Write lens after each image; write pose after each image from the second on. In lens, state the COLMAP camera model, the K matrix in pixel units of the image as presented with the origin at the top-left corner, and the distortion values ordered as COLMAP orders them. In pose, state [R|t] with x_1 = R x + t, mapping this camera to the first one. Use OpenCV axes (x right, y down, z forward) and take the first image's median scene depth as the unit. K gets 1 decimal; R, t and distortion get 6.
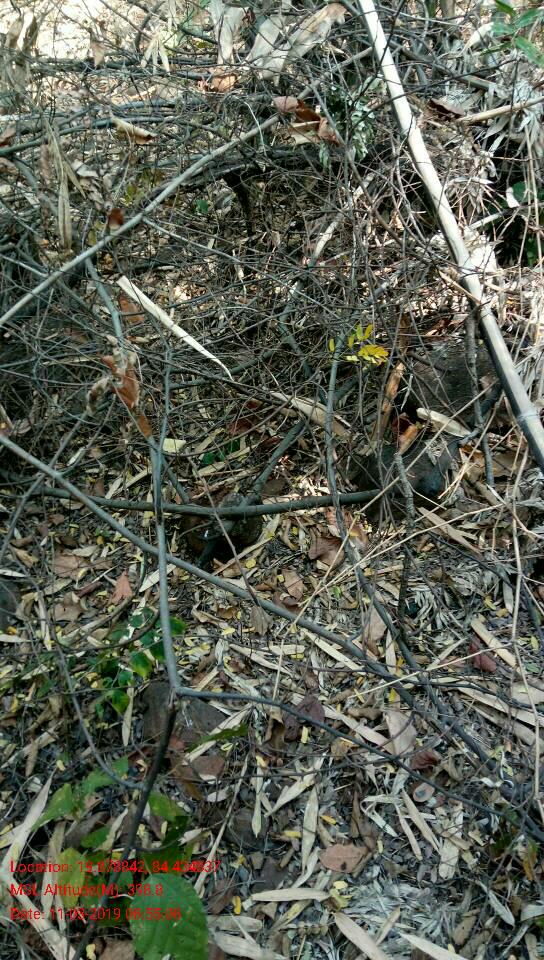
lens RADIAL K [[686.2, 0, 272.0], [0, 686.2, 480.0], [0, 0, 1]] dist [0.005205, -0.041866]
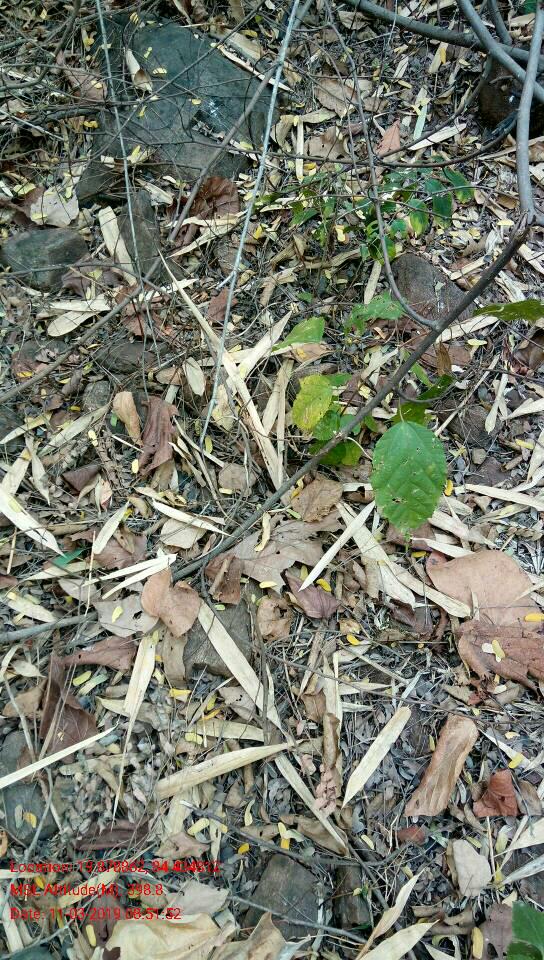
lens RADIAL K [[686.2, 0, 272.0], [0, 686.2, 480.0], [0, 0, 1]] dist [0.005205, -0.041866]
pose [[0.939832, 0.323083, -0.111057, -0.165774], [-0.233182, 0.844213, 0.482628, 0.178698], [0.249684, -0.427693, 0.868756, 0.078882]]
